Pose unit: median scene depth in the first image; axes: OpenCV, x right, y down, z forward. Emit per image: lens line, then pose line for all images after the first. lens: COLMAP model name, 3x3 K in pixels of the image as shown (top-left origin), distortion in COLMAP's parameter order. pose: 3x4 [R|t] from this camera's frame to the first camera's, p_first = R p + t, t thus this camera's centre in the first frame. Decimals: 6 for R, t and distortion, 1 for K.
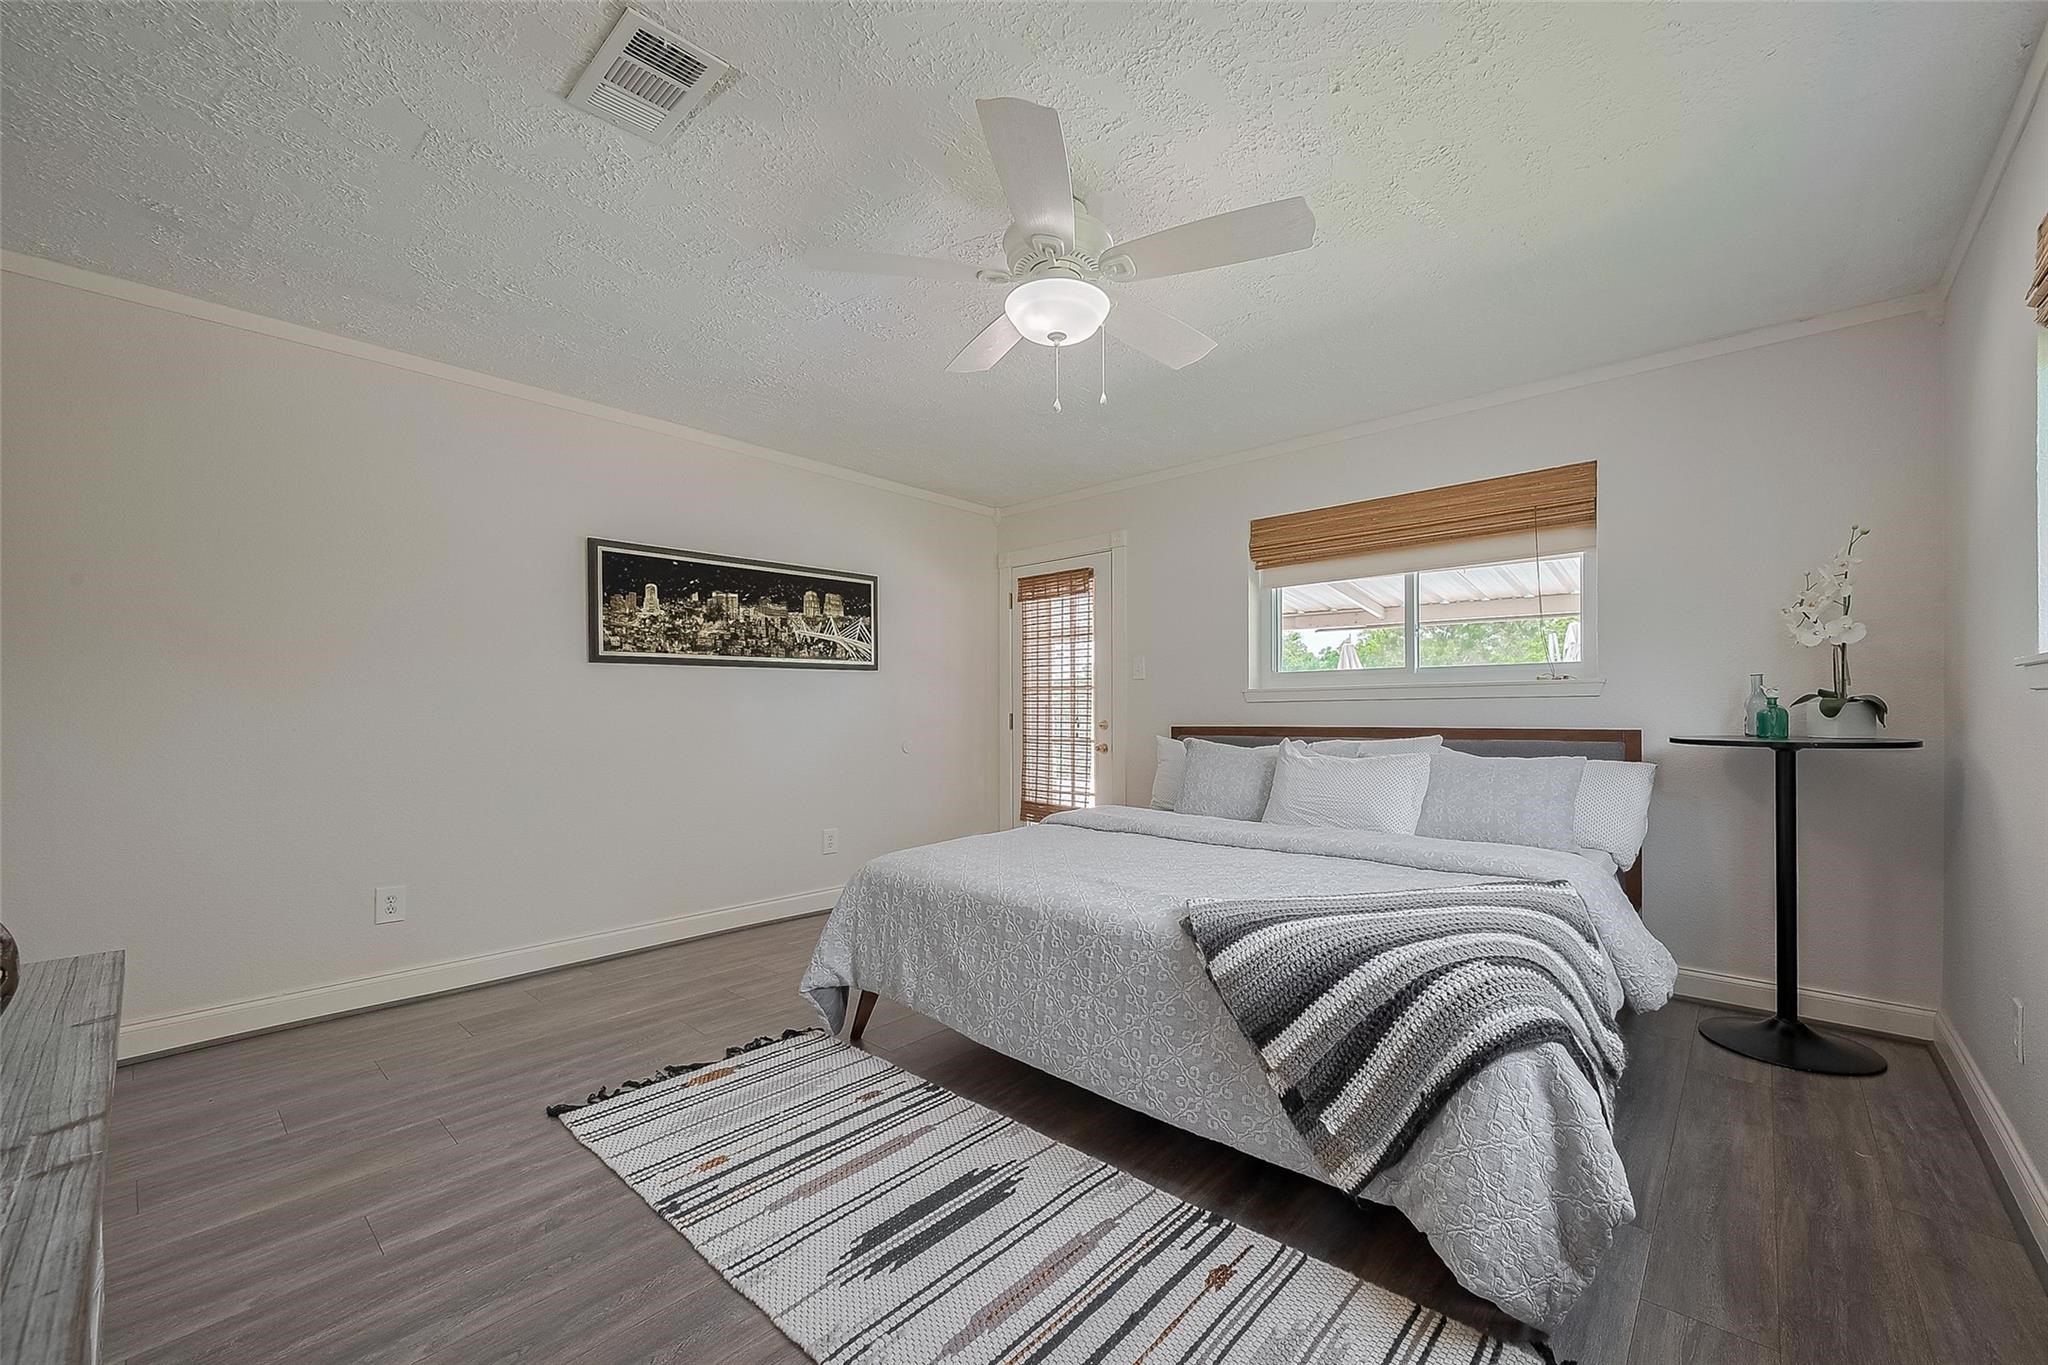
lens RADIAL K [[816.7, 0, 1055.7], [0, 816.7, 711.2], [0, 0, 1]] dist [-0.005733, 0.002181]
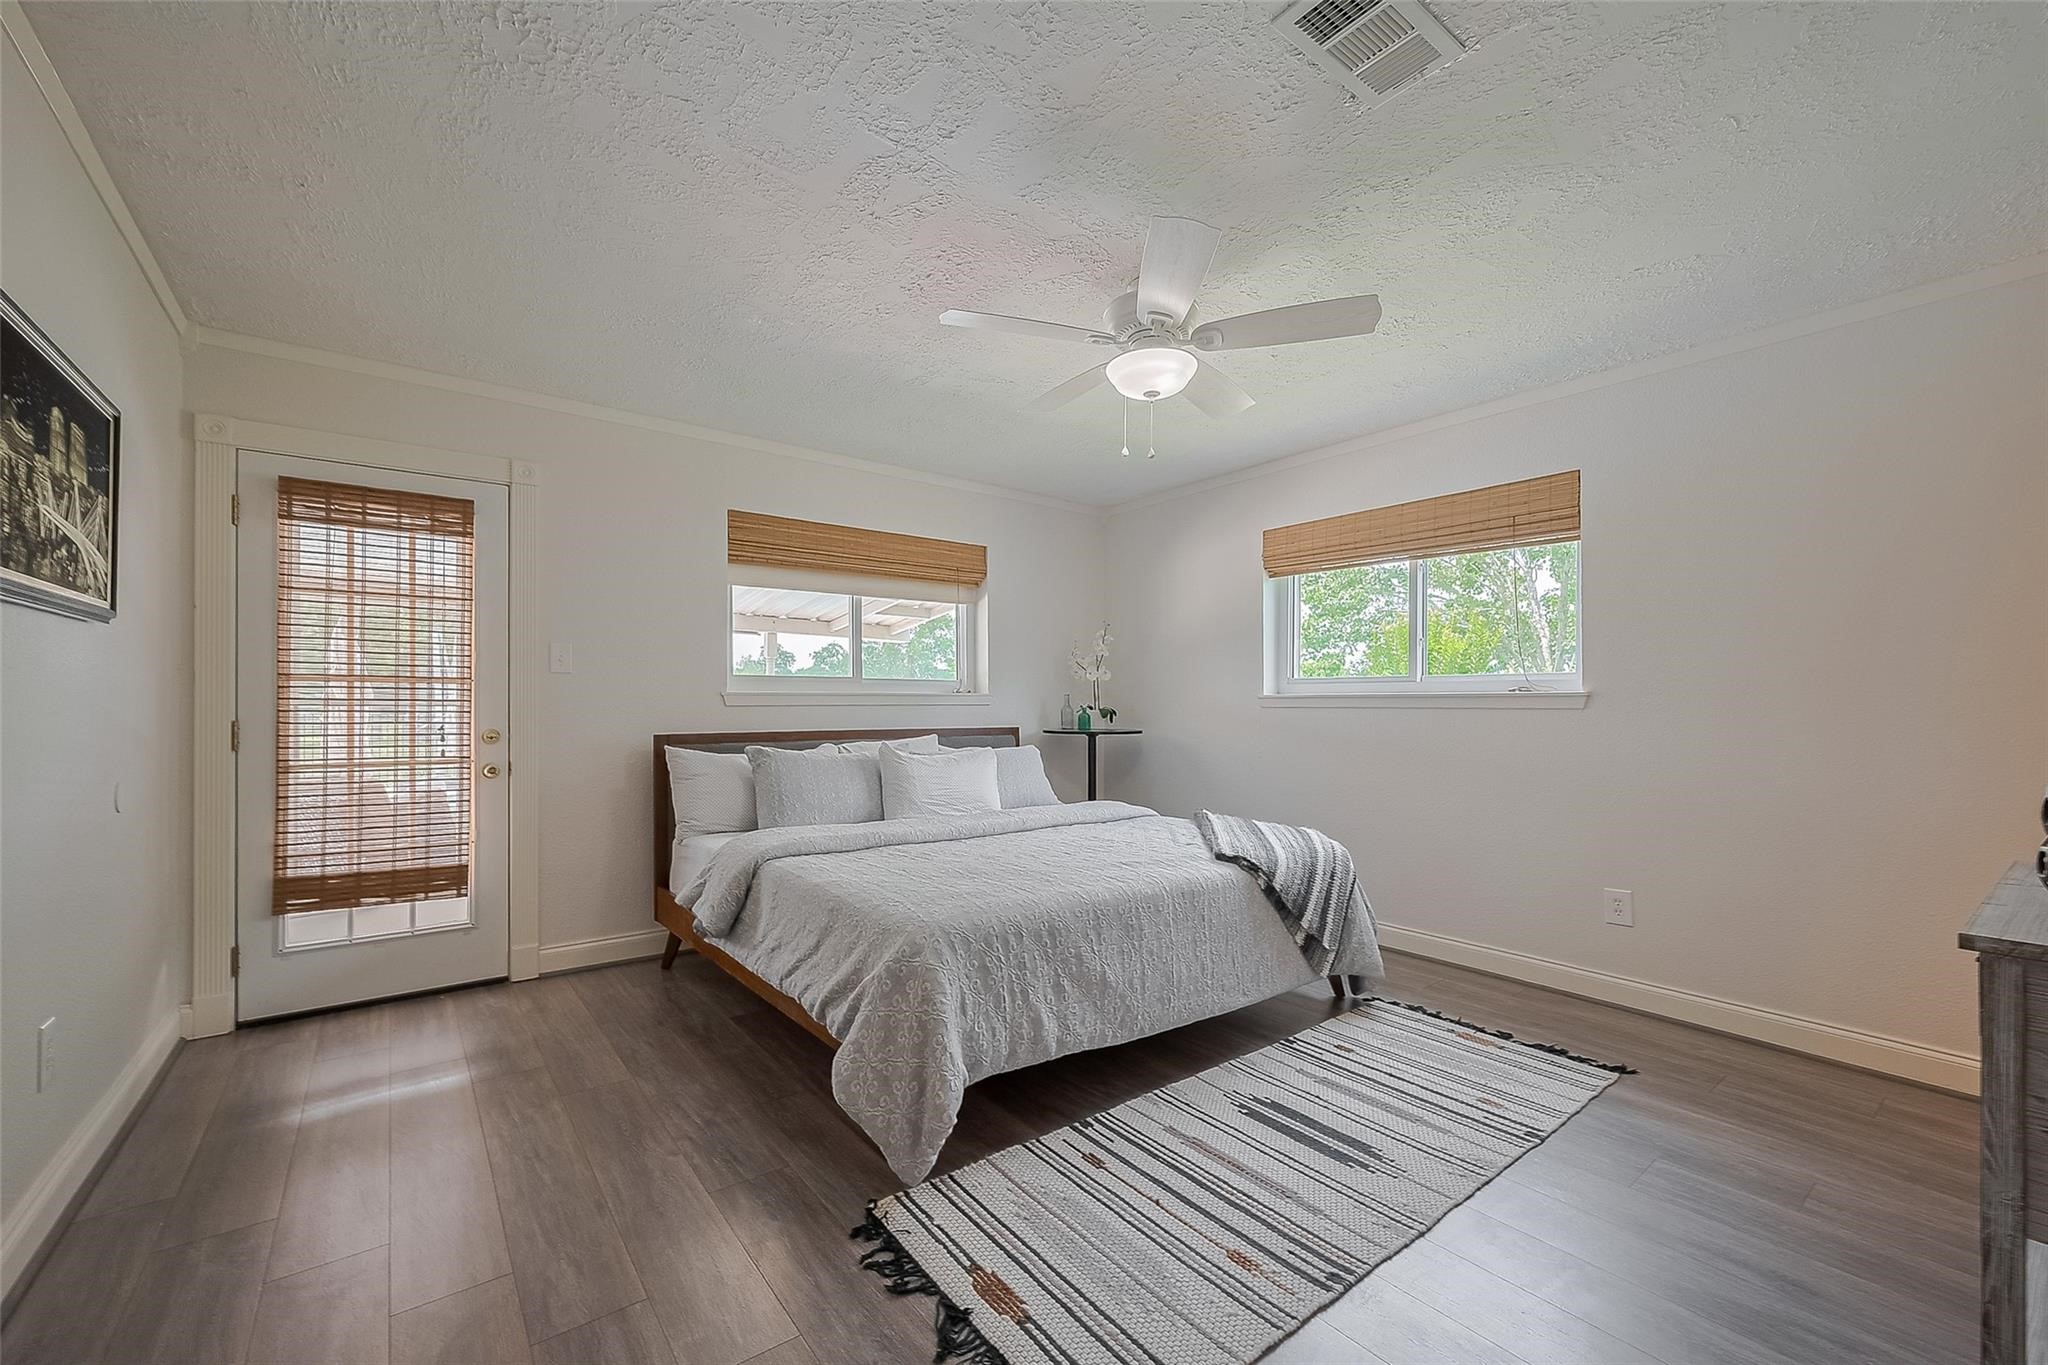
lens RADIAL K [[816.7, 0, 1033.7], [0, 816.7, 700.6], [0, 0, 1]] dist [-0.005733, 0.002181]
pose [[0.194859, 0.013935, 0.980732, -0.937292], [-0.001779, 0.999902, -0.013854, -0.007464], [-0.980830, 0.000955, 0.194865, 0.757049]]
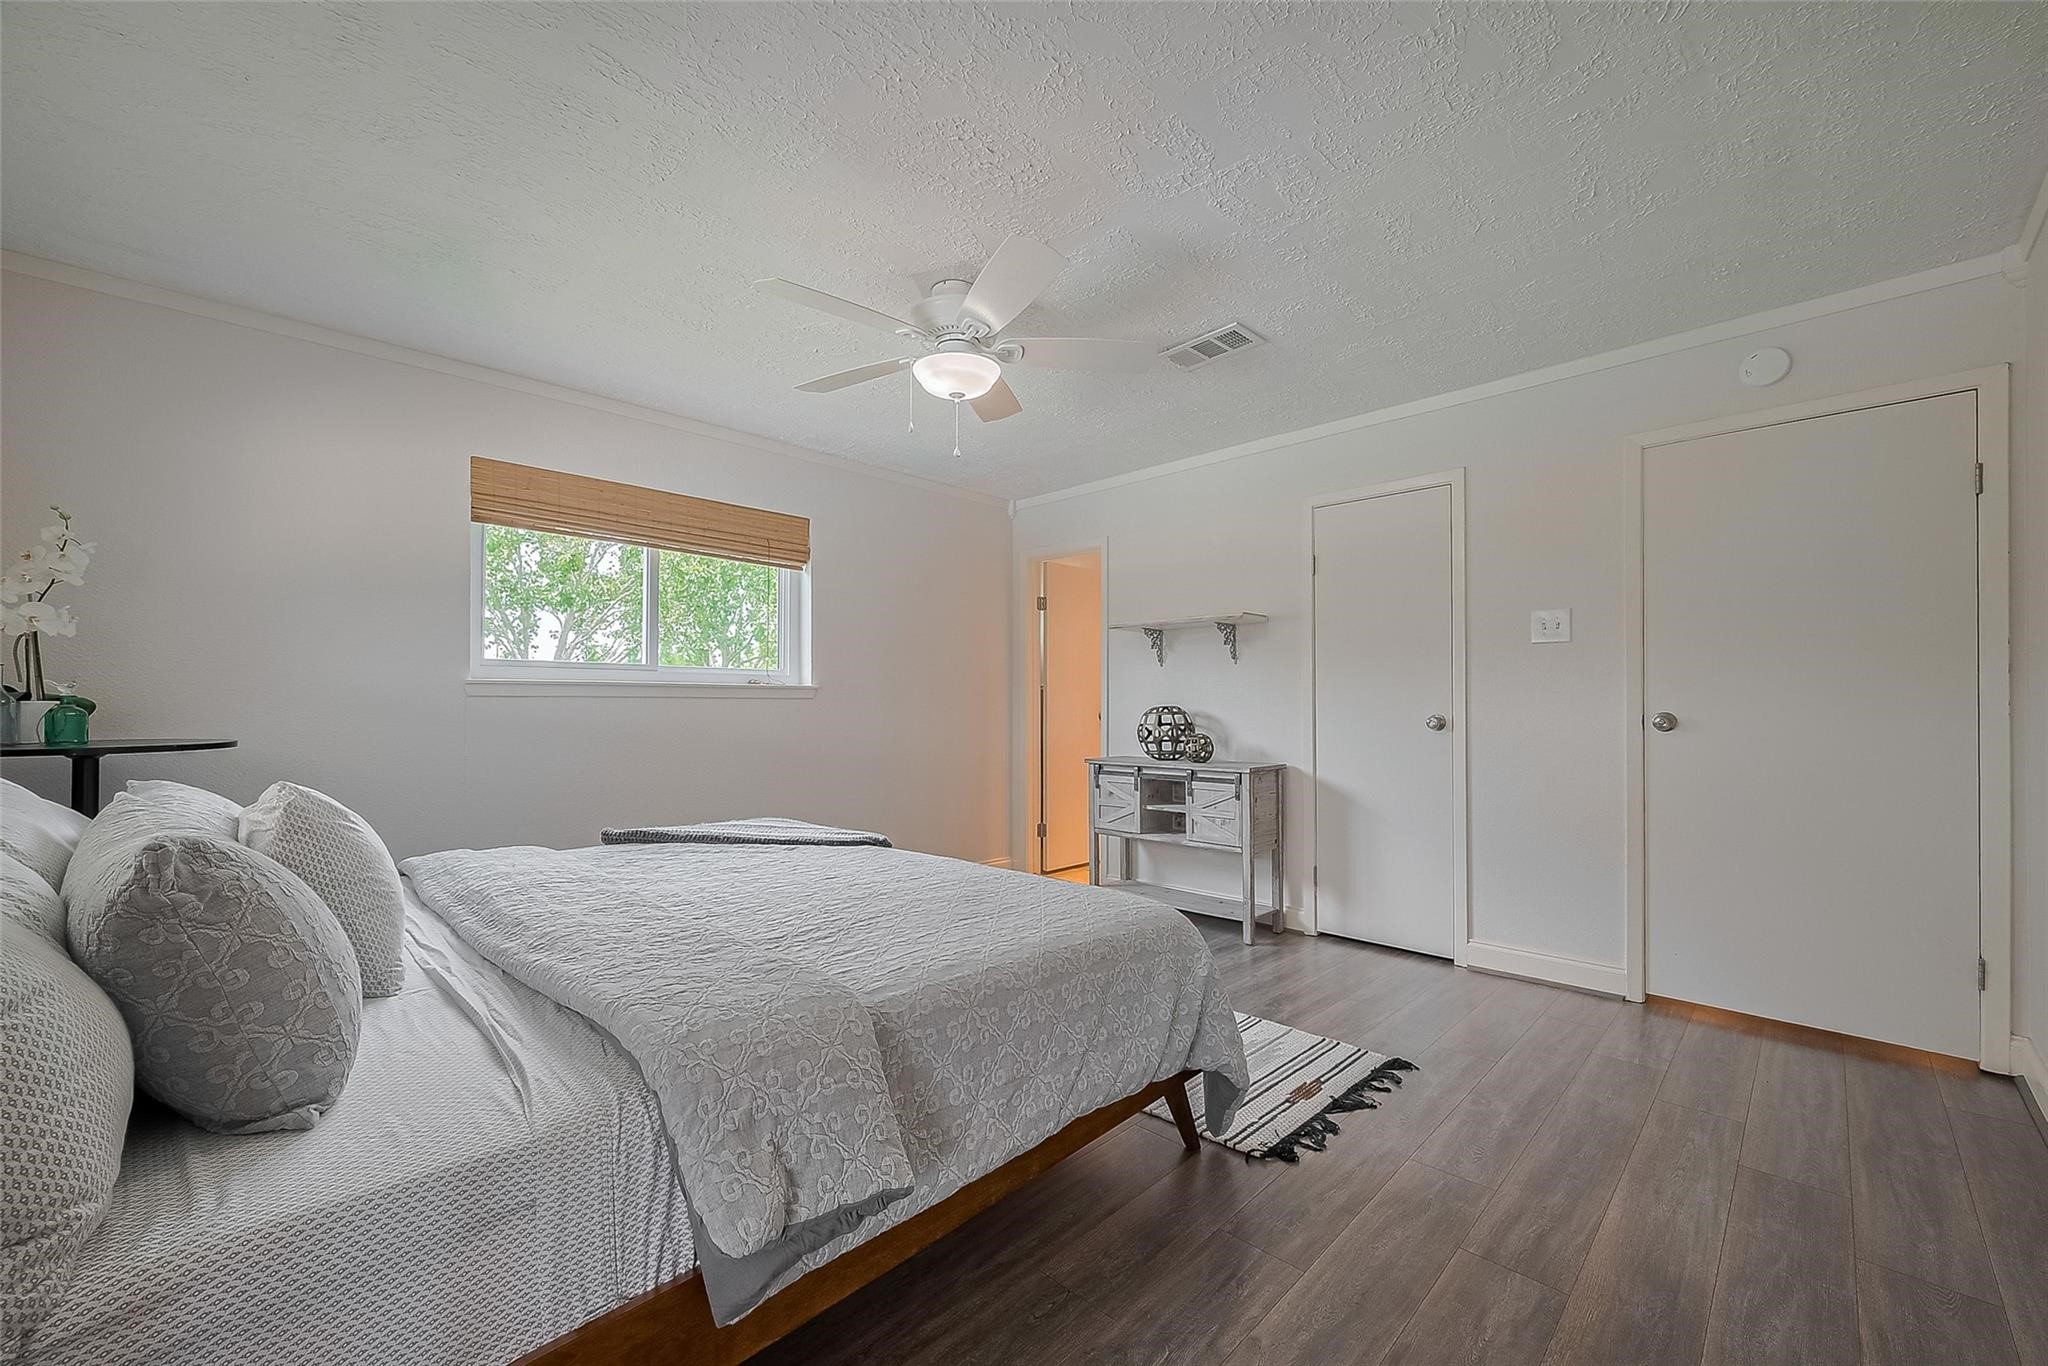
lens RADIAL K [[816.7, 0, 1033.4], [0, 816.7, 694.7], [0, 0, 1]] dist [-0.005733, 0.002181]
pose [[-0.997885, 0.003630, 0.064901, -0.148426], [0.003090, 0.999960, -0.008431, -0.007231], [-0.064929, -0.008213, -0.997856, 1.765696]]
